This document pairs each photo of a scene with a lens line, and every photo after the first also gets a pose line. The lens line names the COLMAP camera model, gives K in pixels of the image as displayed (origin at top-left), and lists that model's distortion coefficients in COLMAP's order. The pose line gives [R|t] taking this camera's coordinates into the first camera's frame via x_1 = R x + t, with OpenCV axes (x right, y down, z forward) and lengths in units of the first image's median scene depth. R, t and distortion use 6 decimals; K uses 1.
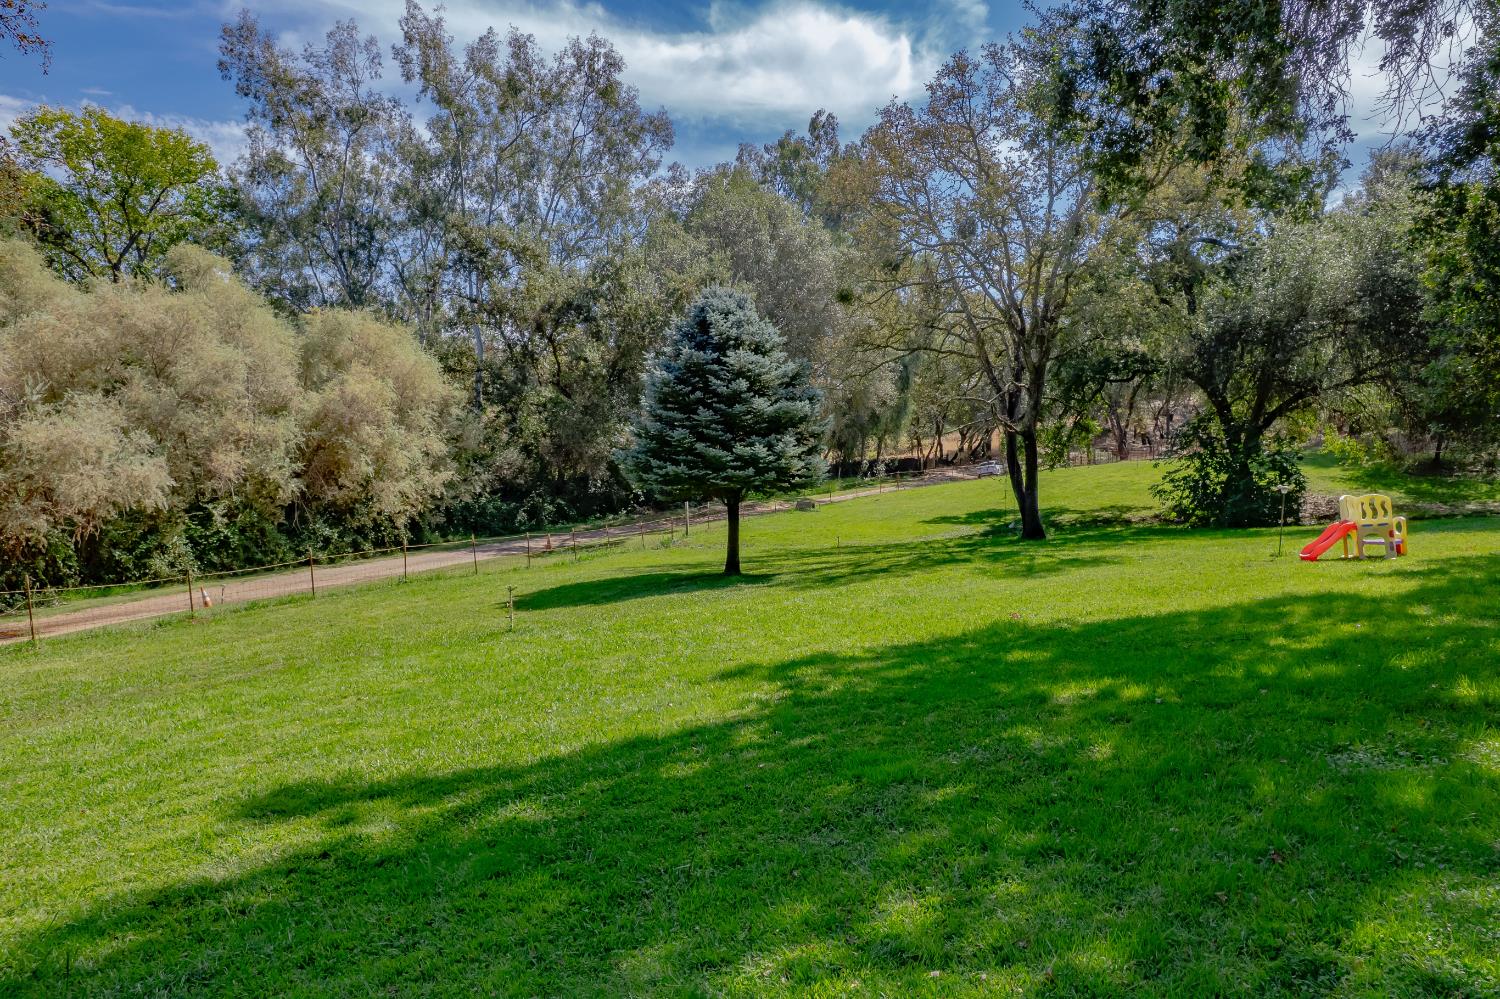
lens RADIAL K [[959.8, 0, 742.3], [0, 959.8, 494.0], [0, 0, 1]] dist [-0.071382, 0.055365]
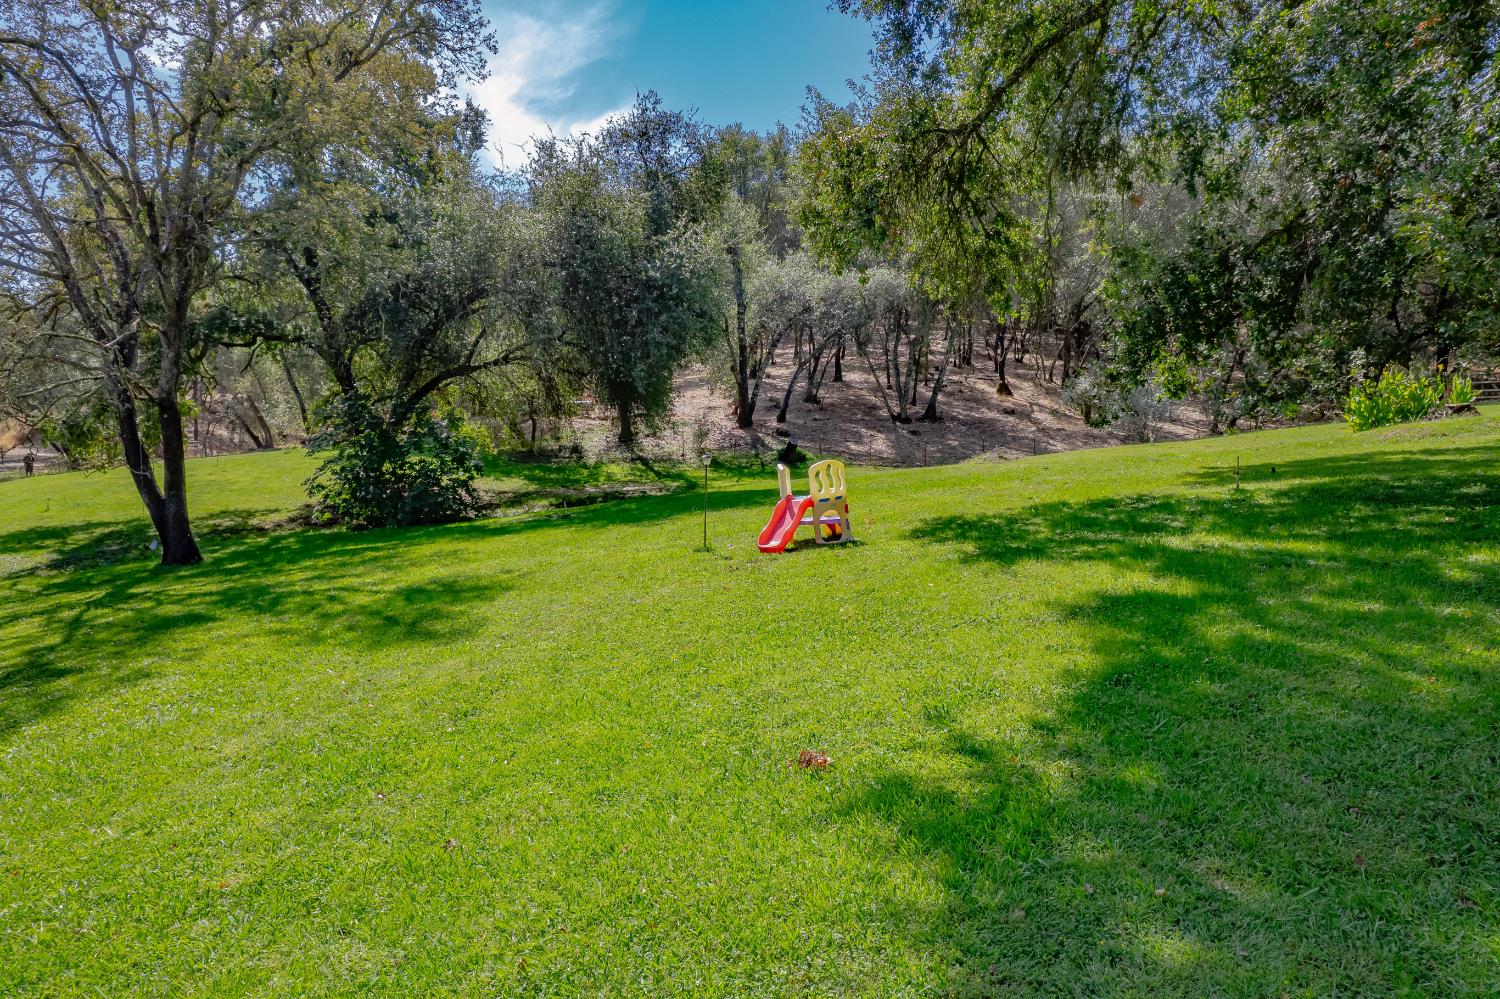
lens RADIAL K [[959.8, 0, 742.3], [0, 959.8, 494.0], [0, 0, 1]] dist [-0.071382, 0.055365]
pose [[0.550246, -0.045502, 0.833762, -0.015776], [0.047238, 0.998611, 0.023323, 0.001401], [-0.833665, 0.026552, 0.551632, 0.295234]]
